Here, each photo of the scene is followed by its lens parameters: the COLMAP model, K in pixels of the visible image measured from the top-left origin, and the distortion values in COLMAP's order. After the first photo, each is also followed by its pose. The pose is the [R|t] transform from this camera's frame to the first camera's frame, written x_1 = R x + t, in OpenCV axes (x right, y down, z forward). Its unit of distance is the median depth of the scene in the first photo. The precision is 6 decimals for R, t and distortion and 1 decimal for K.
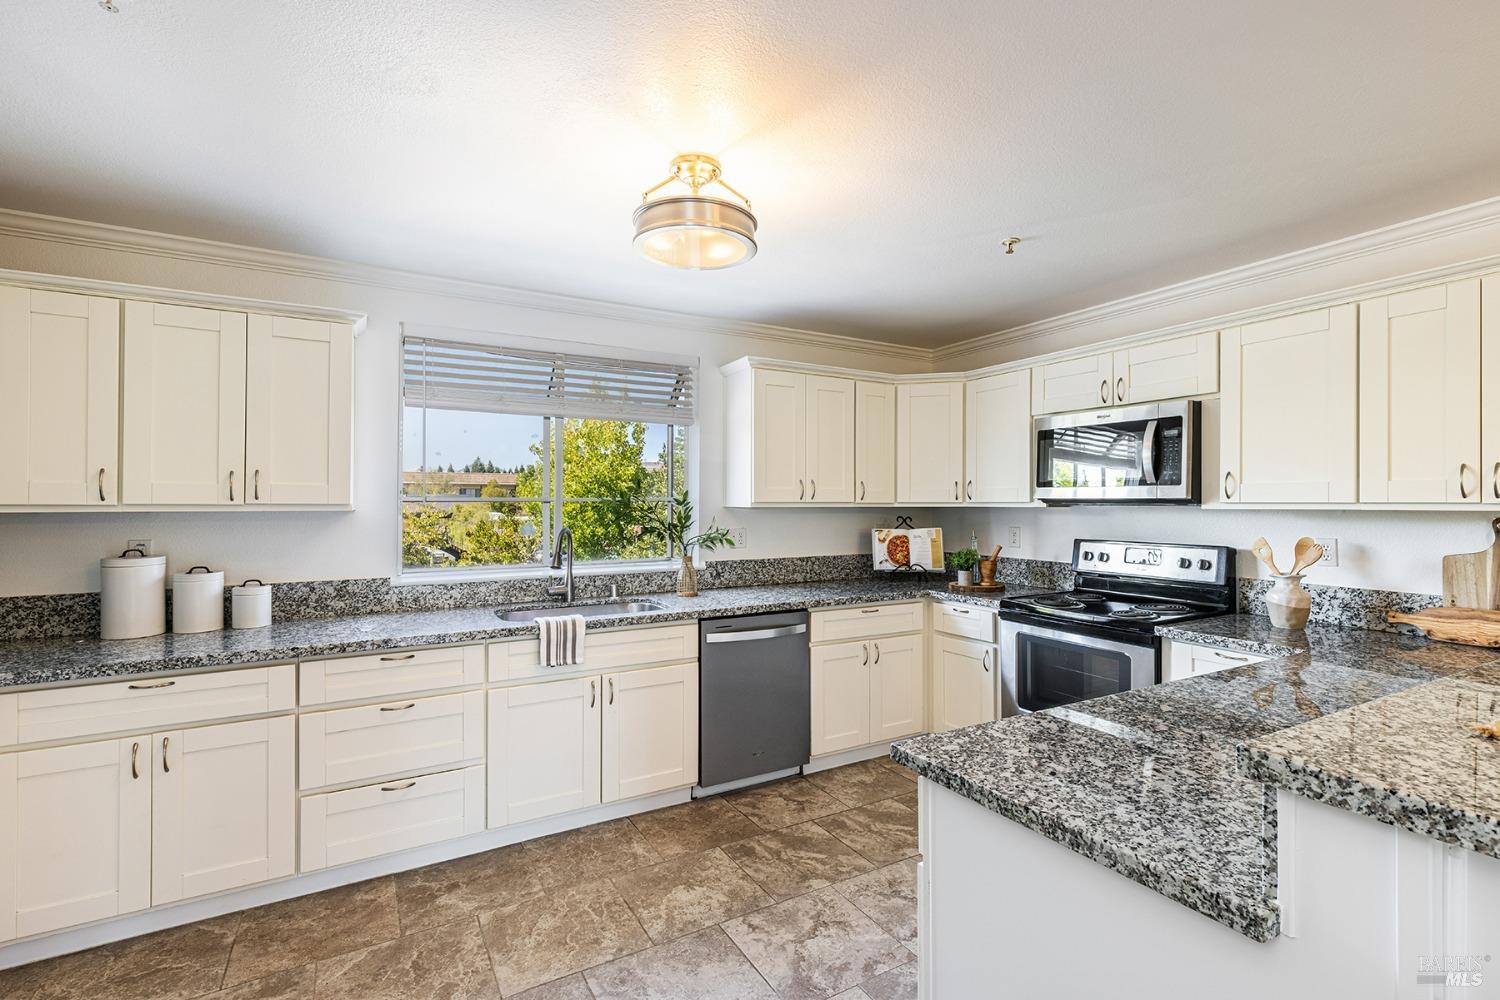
lens RADIAL K [[677.7, 0, 757.8], [0, 677.7, 501.2], [0, 0, 1]] dist [0.003626, 0.000617]
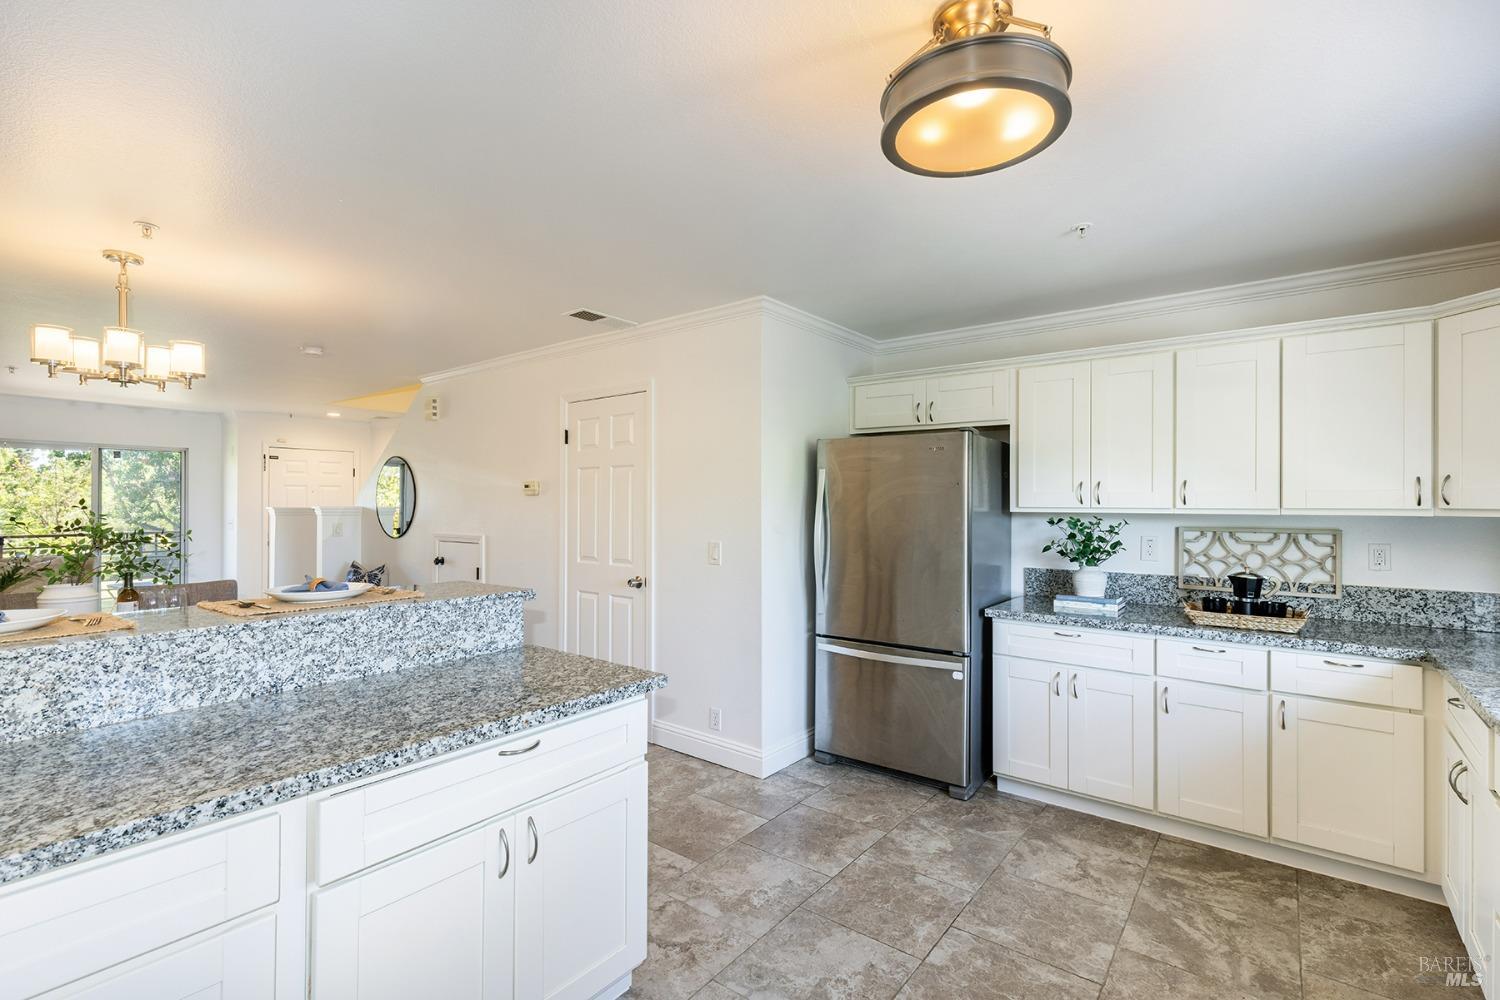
lens RADIAL K [[677.7, 0, 757.8], [0, 677.7, 501.2], [0, 0, 1]] dist [0.003626, 0.000617]
pose [[-0.924042, -0.009769, -0.382166, 0.317360], [-0.008138, 0.999950, -0.005884, 0.001419], [0.382204, -0.002327, -0.924075, 1.338818]]
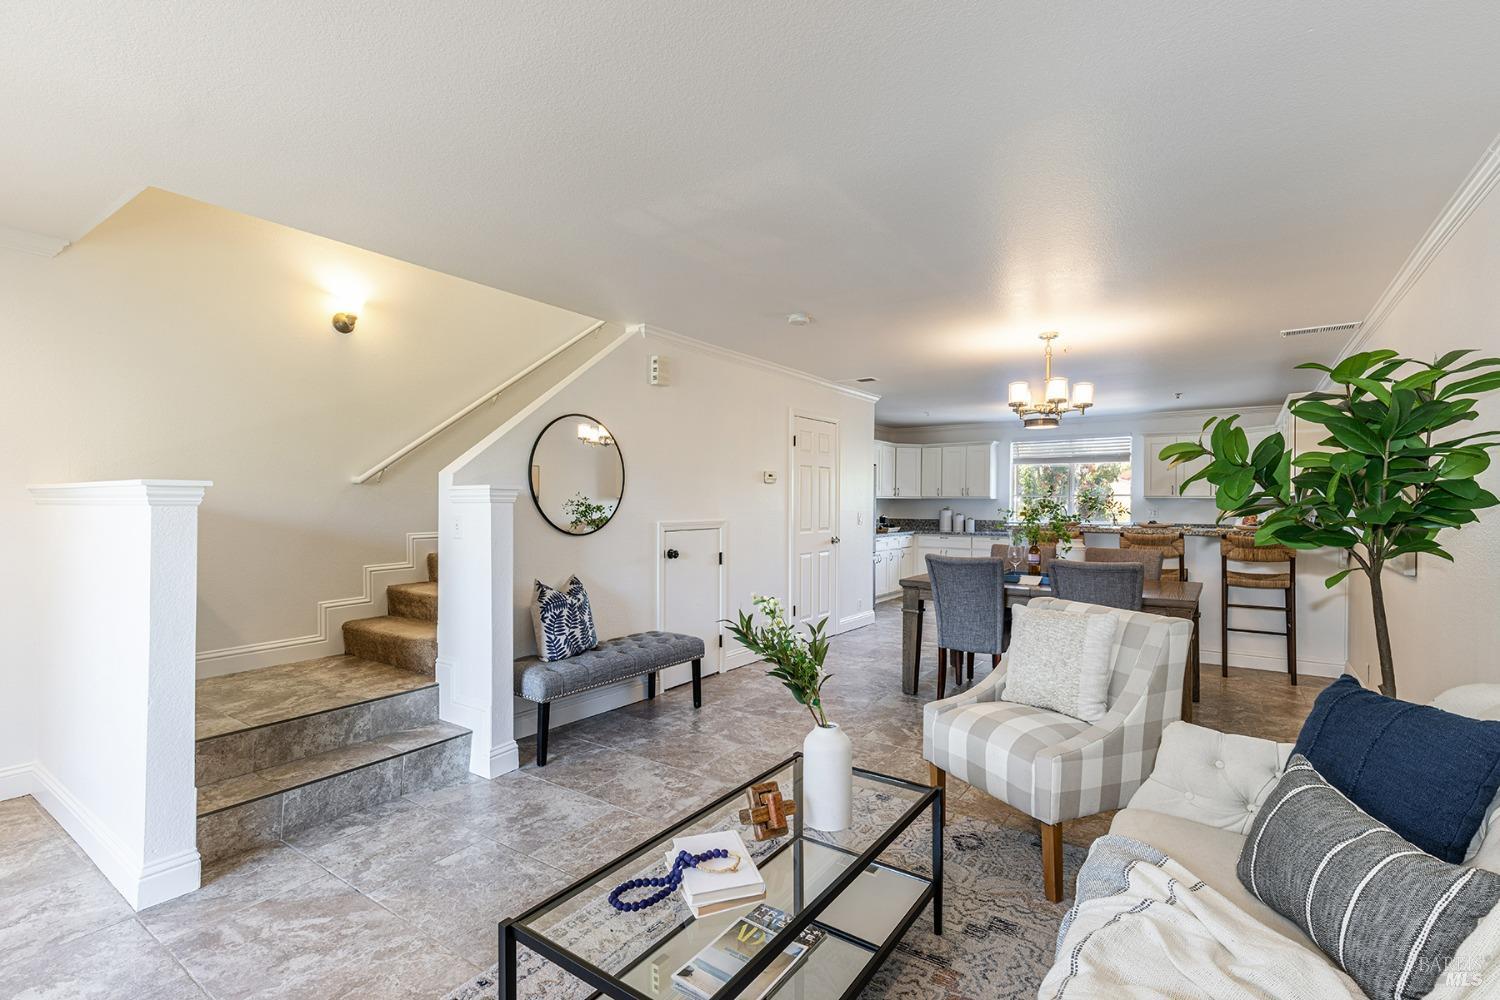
lens RADIAL K [[677.7, 0, 757.8], [0, 677.7, 501.2], [0, 0, 1]] dist [0.003626, 0.000617]
pose [[0.421988, -0.003343, -0.906595, 2.332851], [-0.002499, 0.999985, -0.004850, 0.051970], [0.906598, 0.004312, 0.421973, -1.827380]]
